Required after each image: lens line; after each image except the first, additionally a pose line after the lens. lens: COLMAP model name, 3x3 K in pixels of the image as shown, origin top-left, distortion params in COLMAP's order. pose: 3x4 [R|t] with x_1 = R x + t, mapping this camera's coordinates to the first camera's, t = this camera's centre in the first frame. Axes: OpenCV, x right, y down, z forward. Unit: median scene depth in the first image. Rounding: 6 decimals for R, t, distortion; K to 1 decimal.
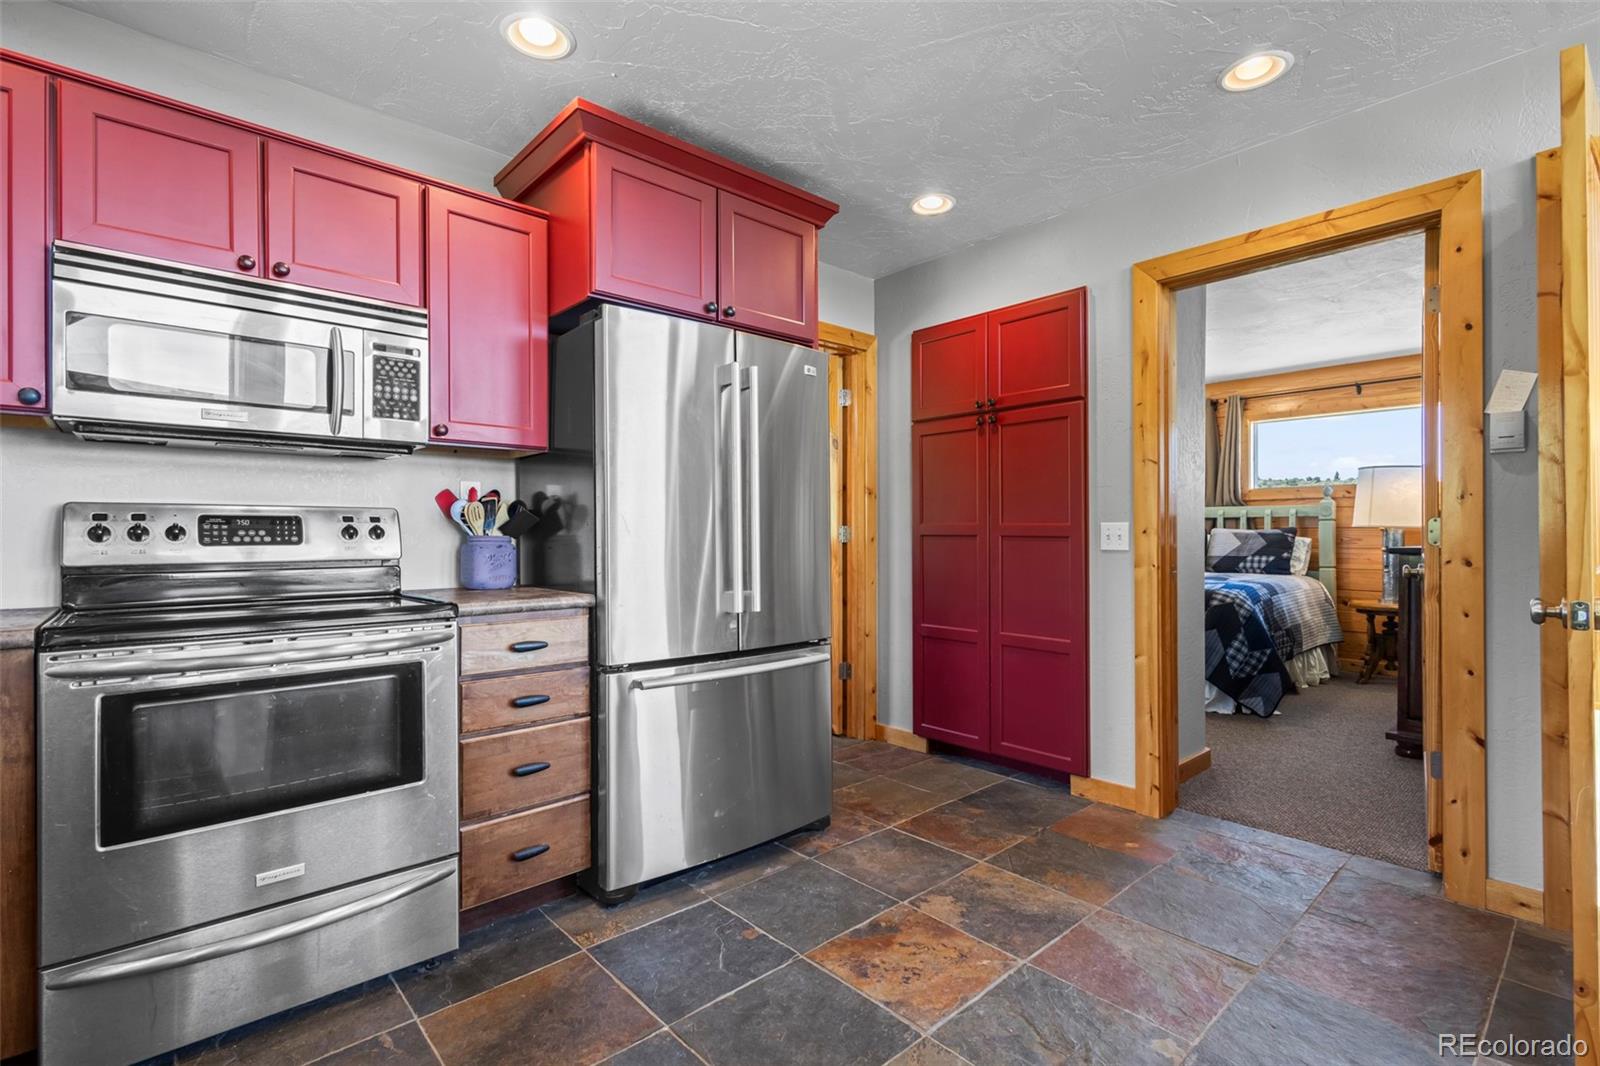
lens RADIAL K [[737.3, 0, 800.0], [0, 737.3, 533.0], [0, 0, 1]] dist [0.004196, 0.000273]
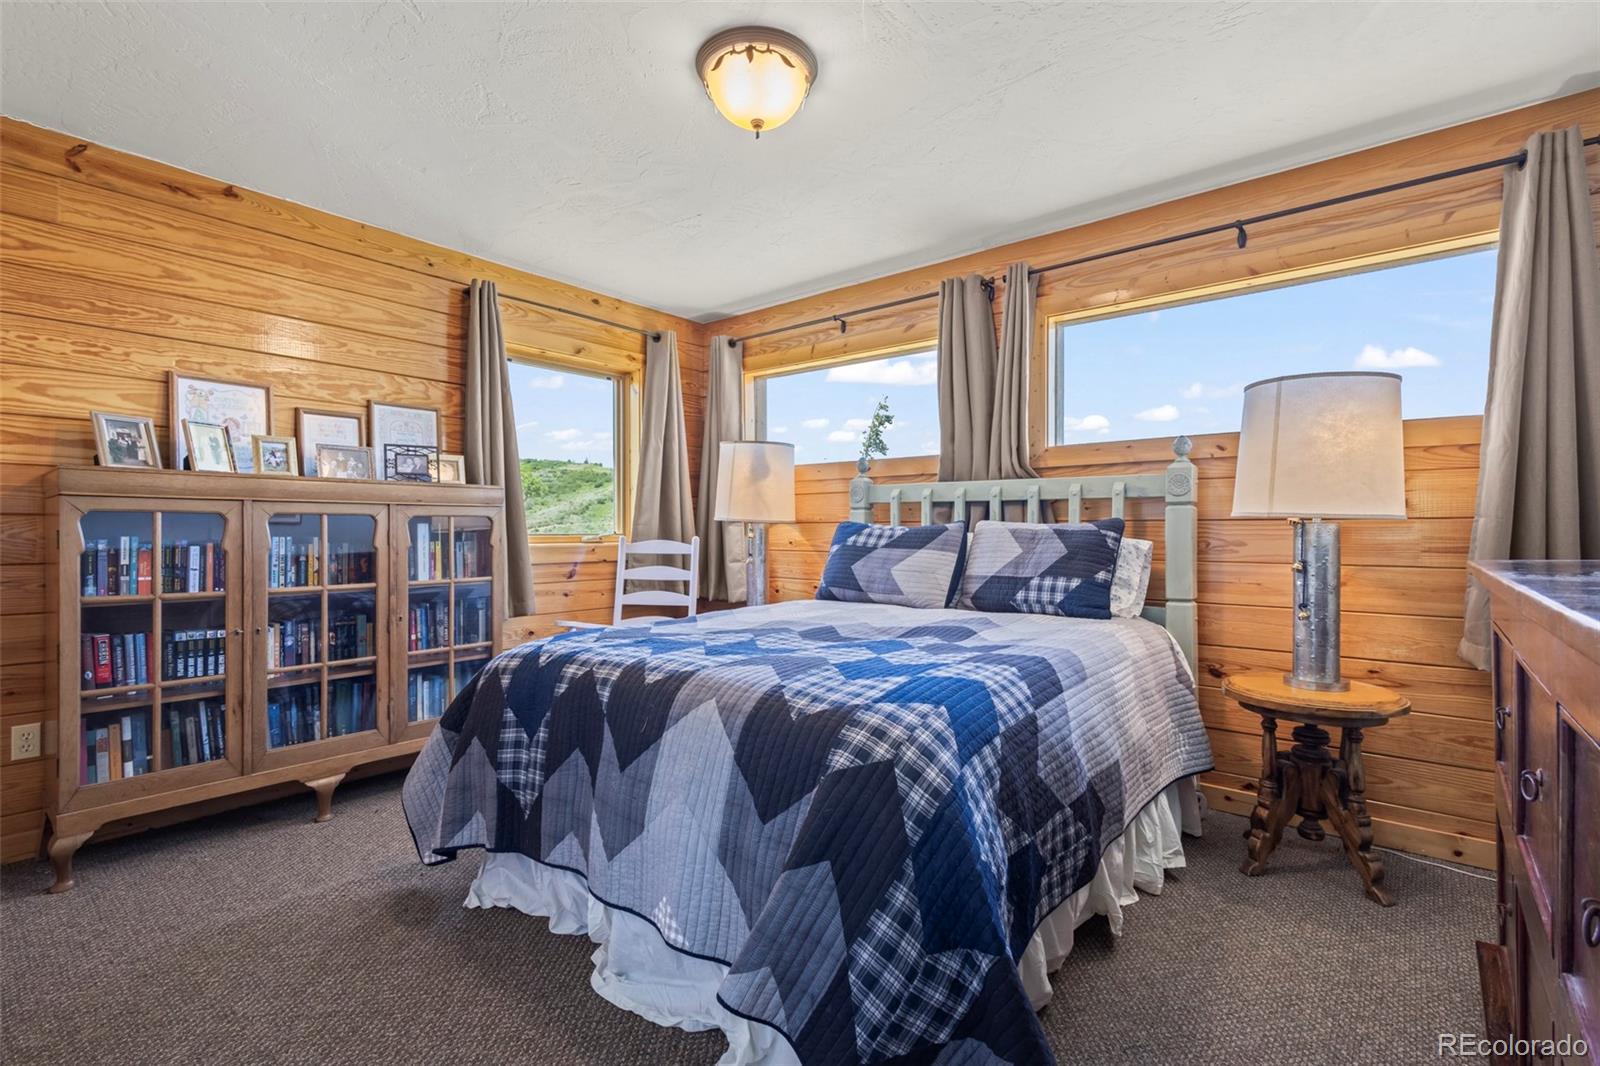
lens RADIAL K [[737.4, 0, 798.2], [0, 737.4, 527.6], [0, 0, 1]] dist [0.005690, -0.000096]
pose [[0.989855, 0.005214, 0.141988, 0.391823], [-0.004914, 0.999985, -0.002464, 0.000459], [-0.141998, 0.001742, 0.989865, 0.550163]]
